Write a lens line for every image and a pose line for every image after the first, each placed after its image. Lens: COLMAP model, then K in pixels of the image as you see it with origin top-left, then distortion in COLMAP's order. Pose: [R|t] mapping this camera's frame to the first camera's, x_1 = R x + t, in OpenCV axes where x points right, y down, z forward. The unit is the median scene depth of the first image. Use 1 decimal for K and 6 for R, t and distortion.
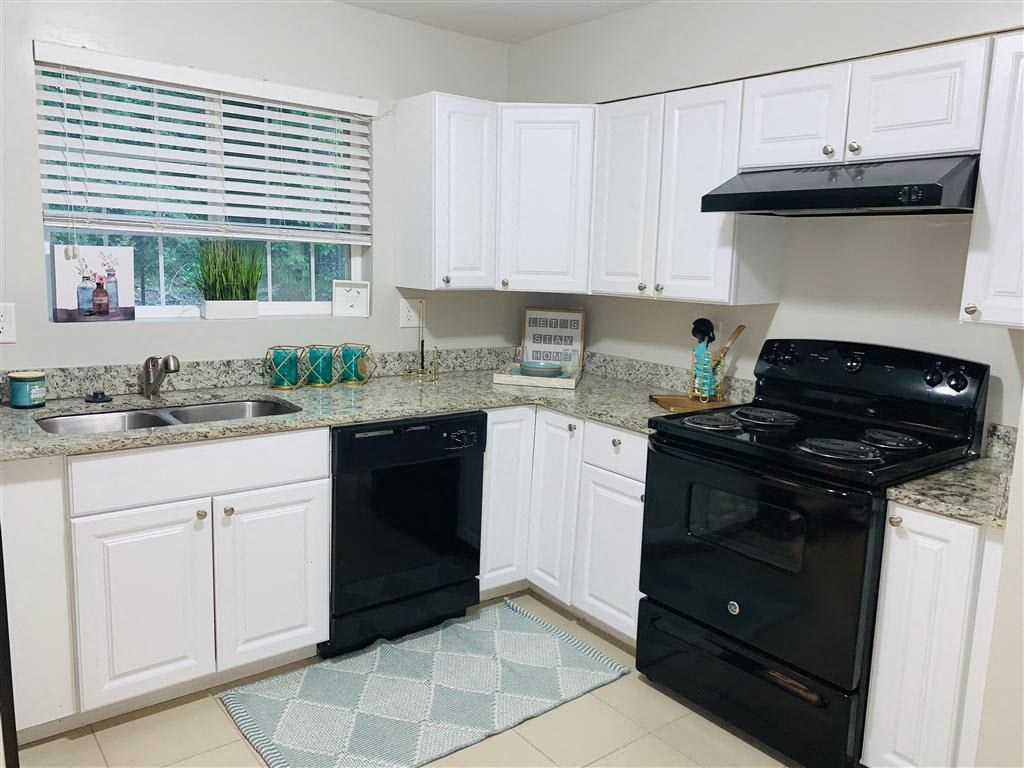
lens RADIAL K [[796.6, 0, 507.1], [0, 796.6, 376.4], [0, 0, 1]] dist [0.067640, -0.110472]
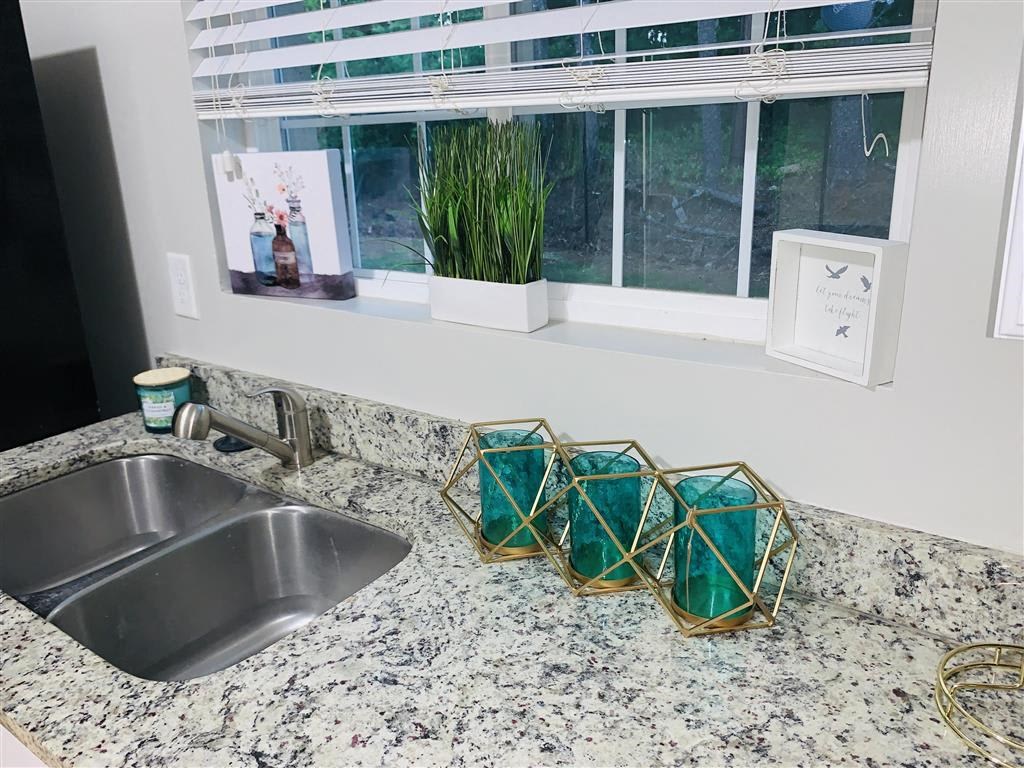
lens RADIAL K [[796.6, 0, 507.1], [0, 796.6, 376.4], [0, 0, 1]] dist [0.067640, -0.110472]
pose [[0.270006, 0.234300, -0.933917, 0.034593], [-0.097791, 0.971599, 0.215481, -0.130951], [0.957880, 0.033148, 0.285250, 0.886788]]
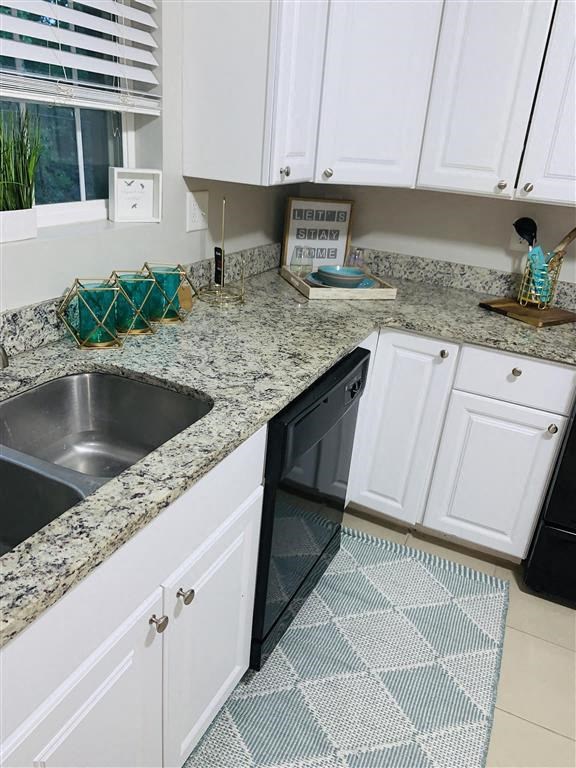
lens RADIAL K [[597.5, 0, 284.8], [0, 597.5, 383.1], [0, 0, 1]] dist [0.067640, -0.110472]
pose [[0.889427, -0.143868, 0.433845, -0.359726], [0.019171, 0.960079, 0.279072, -0.091136], [-0.456675, -0.239897, 0.856678, 0.480212]]
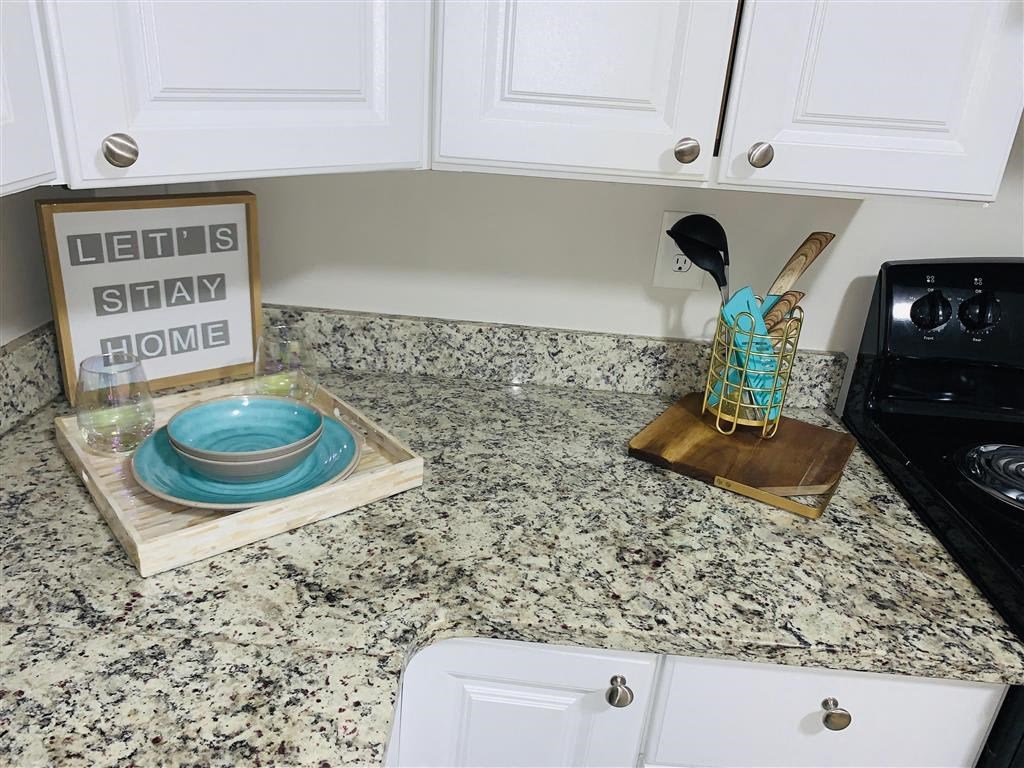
lens RADIAL K [[796.6, 0, 507.1], [0, 796.6, 376.4], [0, 0, 1]] dist [0.067640, -0.110472]
pose [[0.648712, -0.284610, 0.705812, -0.110855], [0.072431, 0.946317, 0.315020, -0.129950], [-0.757579, -0.153235, 0.634502, 0.833072]]
